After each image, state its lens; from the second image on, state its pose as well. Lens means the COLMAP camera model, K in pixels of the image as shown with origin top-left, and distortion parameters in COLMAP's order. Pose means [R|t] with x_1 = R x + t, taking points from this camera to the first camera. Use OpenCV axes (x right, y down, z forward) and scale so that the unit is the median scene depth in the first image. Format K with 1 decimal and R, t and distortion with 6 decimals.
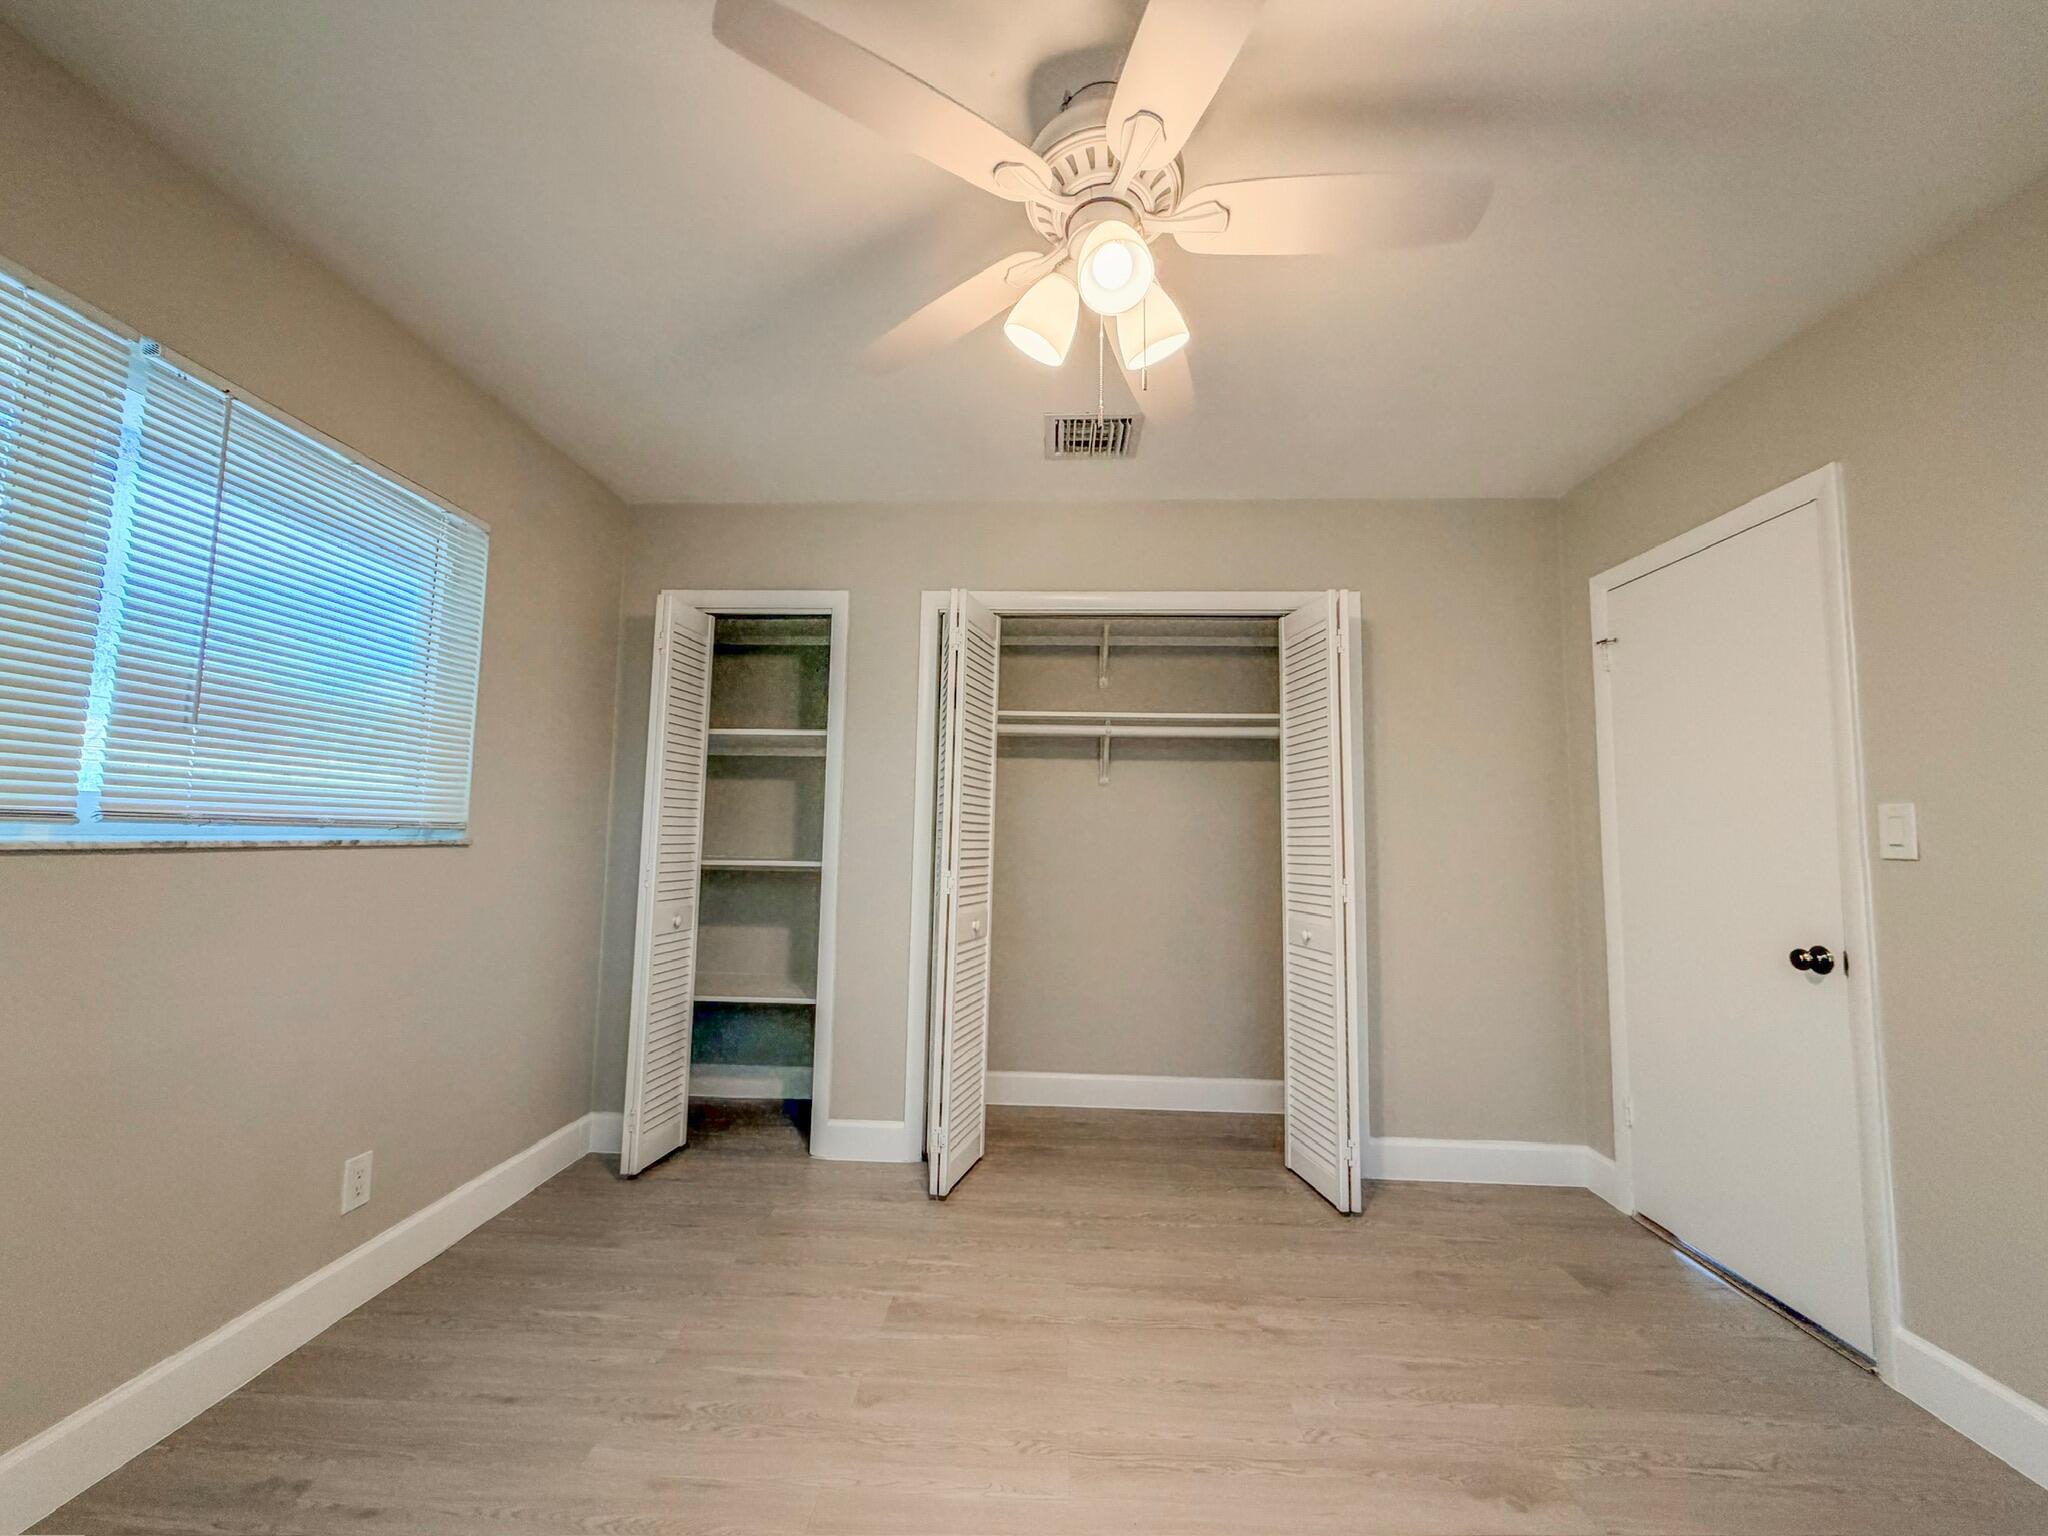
lens RADIAL K [[813.7, 0, 1024.0], [0, 813.7, 768.0], [0, 0, 1]] dist [-0.001633, -0.000229]
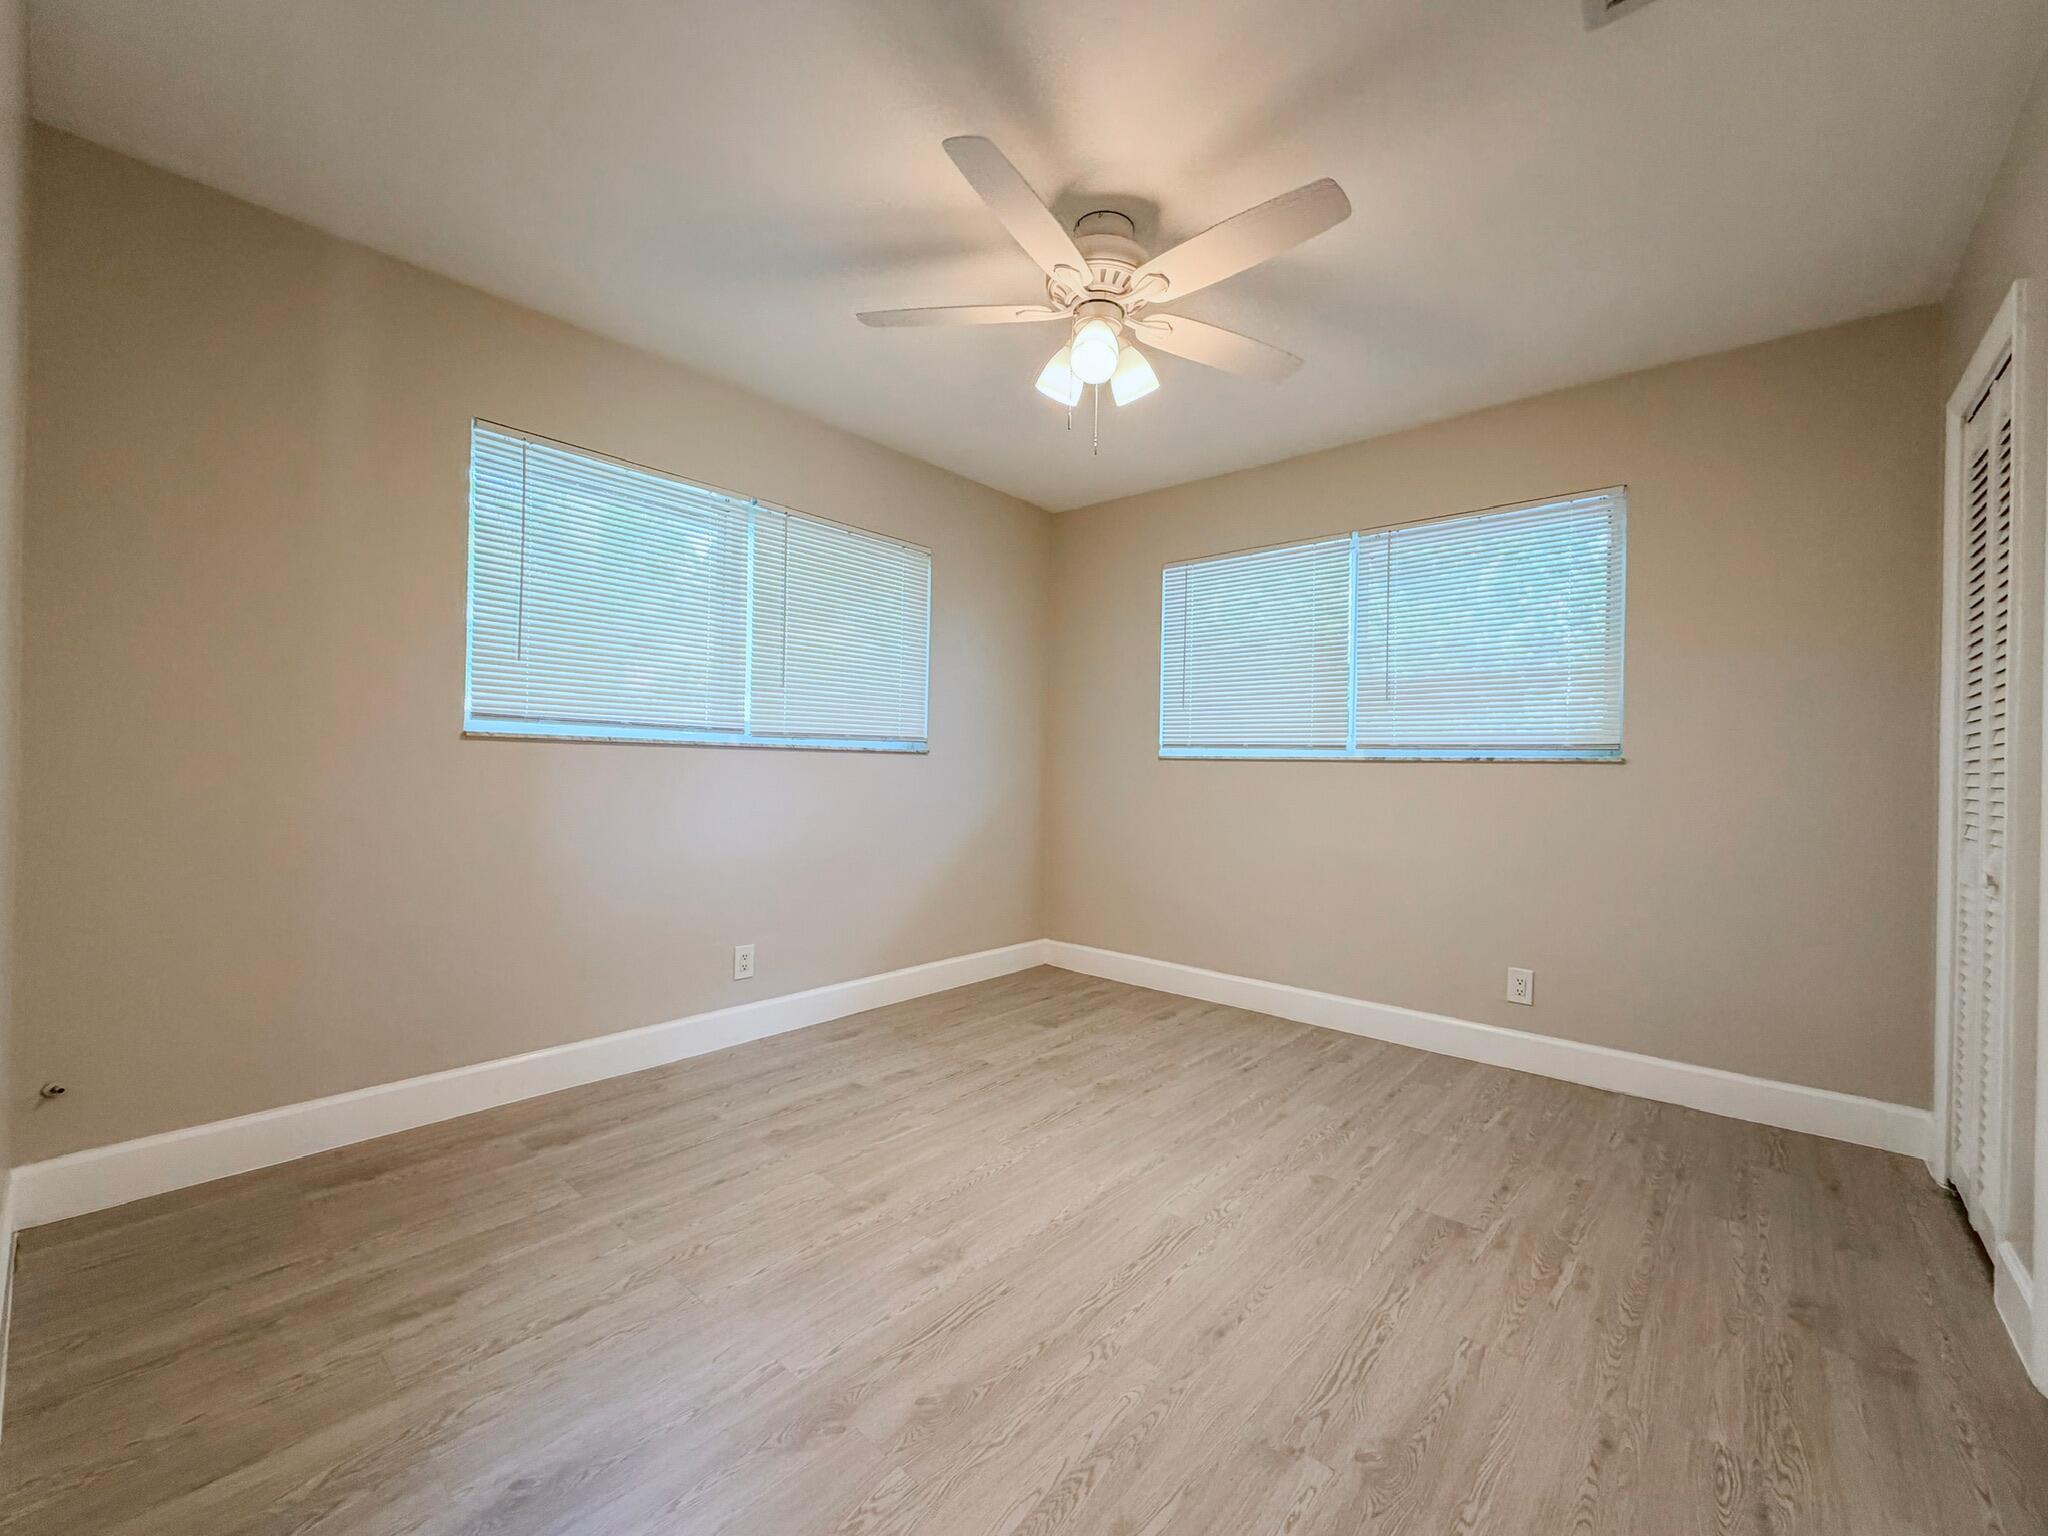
lens RADIAL K [[813.7, 0, 1024.0], [0, 813.7, 768.0], [0, 0, 1]] dist [-0.001633, -0.000229]
pose [[-0.617736, -0.027783, -0.785895, 1.071786], [0.036428, 0.997292, -0.063890, 0.198305], [0.785541, -0.068095, -0.615051, 1.419126]]
